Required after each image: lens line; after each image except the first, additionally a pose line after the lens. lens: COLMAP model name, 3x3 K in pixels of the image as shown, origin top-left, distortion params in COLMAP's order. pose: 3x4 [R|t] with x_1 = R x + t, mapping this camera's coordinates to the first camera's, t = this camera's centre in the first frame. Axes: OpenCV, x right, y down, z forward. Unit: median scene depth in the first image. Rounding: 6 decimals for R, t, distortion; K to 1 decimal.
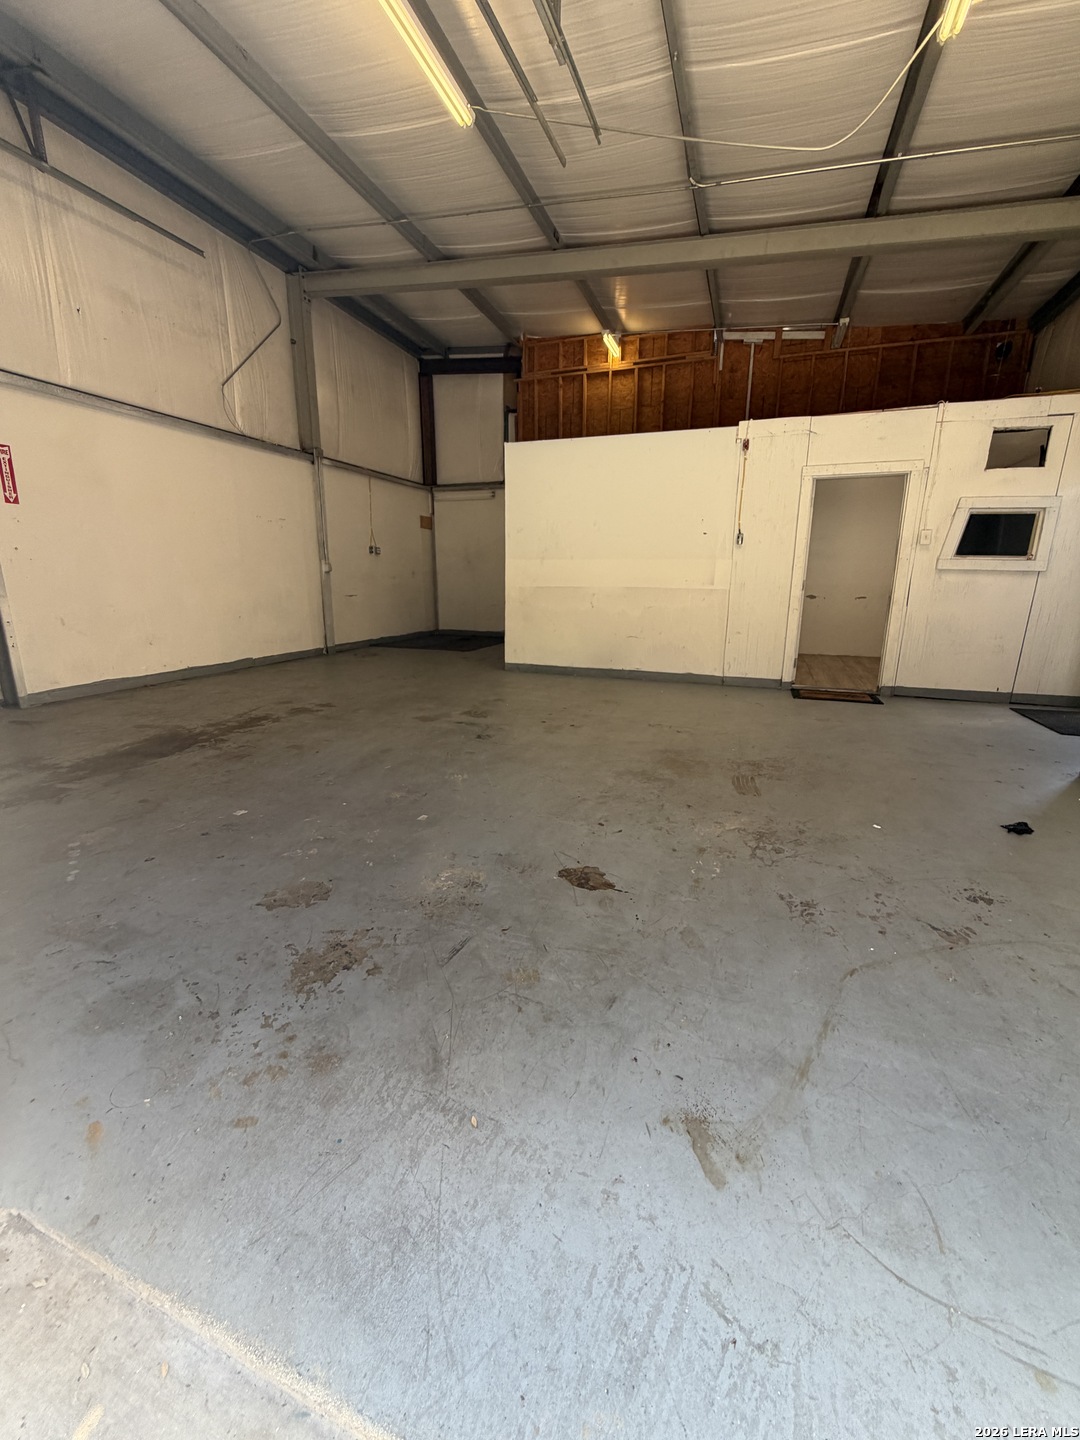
lens RADIAL K [[584.0, 0, 540.0], [0, 584.0, 720.0], [0, 0, 1]] dist [0.008245, -0.000101]
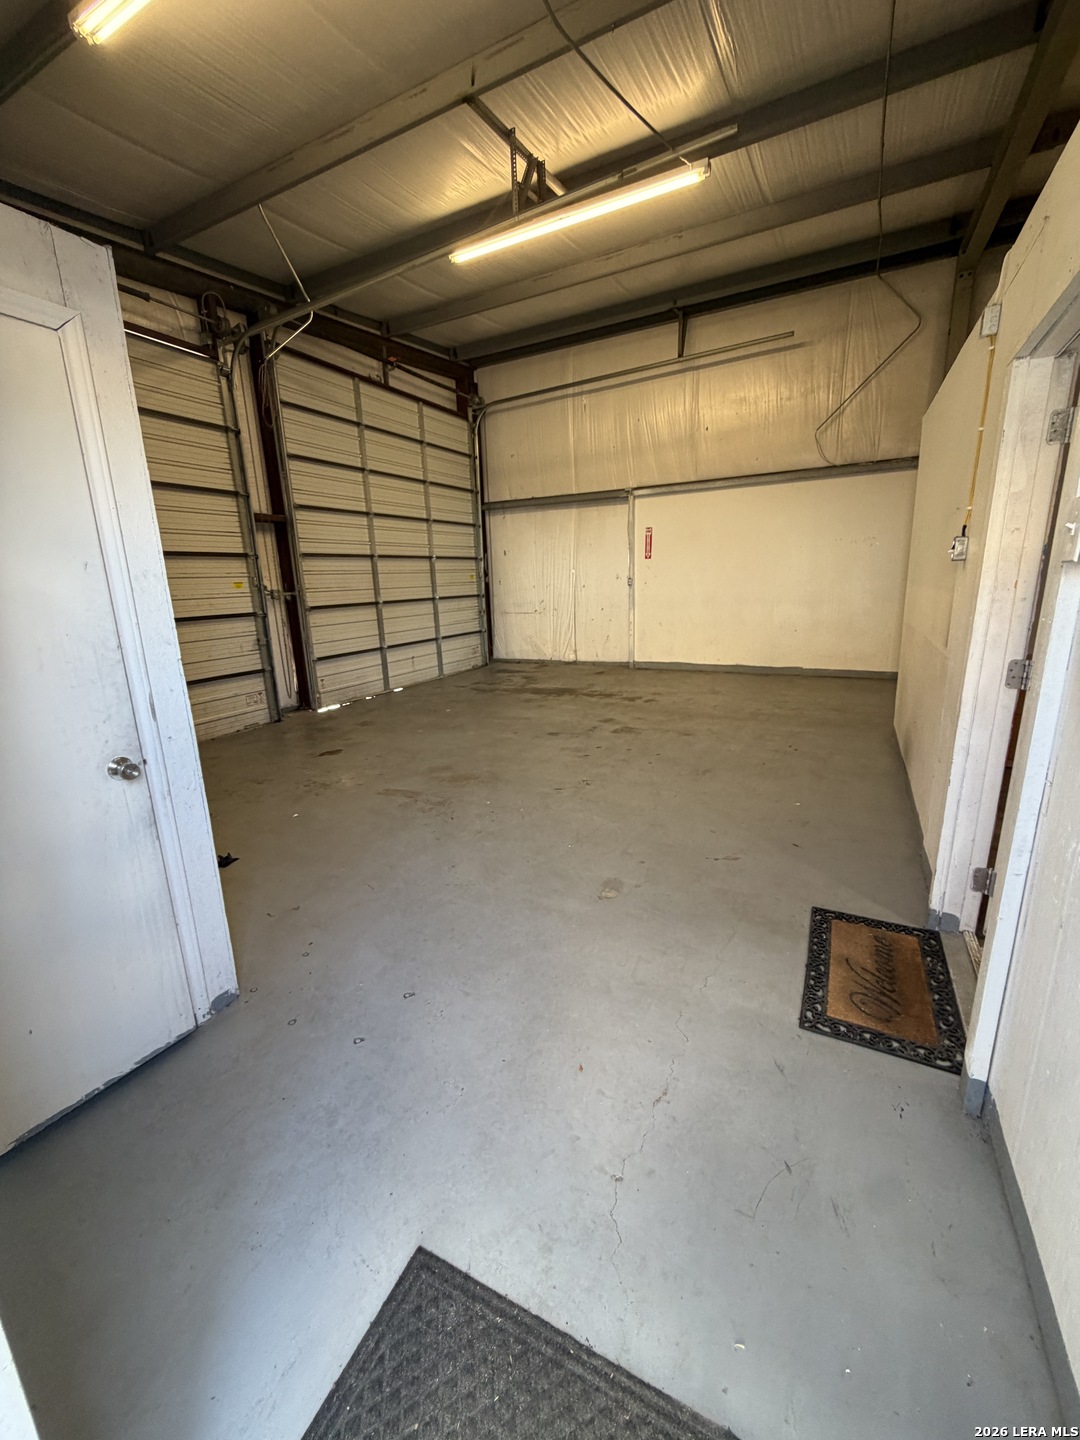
lens RADIAL K [[584.0, 0, 540.0], [0, 584.0, 720.0], [0, 0, 1]] dist [0.008245, -0.000101]
pose [[-0.146481, 0.238927, -0.959926, 1.515683], [-0.207100, 0.941481, 0.265938, -0.446106], [0.967292, 0.237756, -0.088427, 1.397744]]
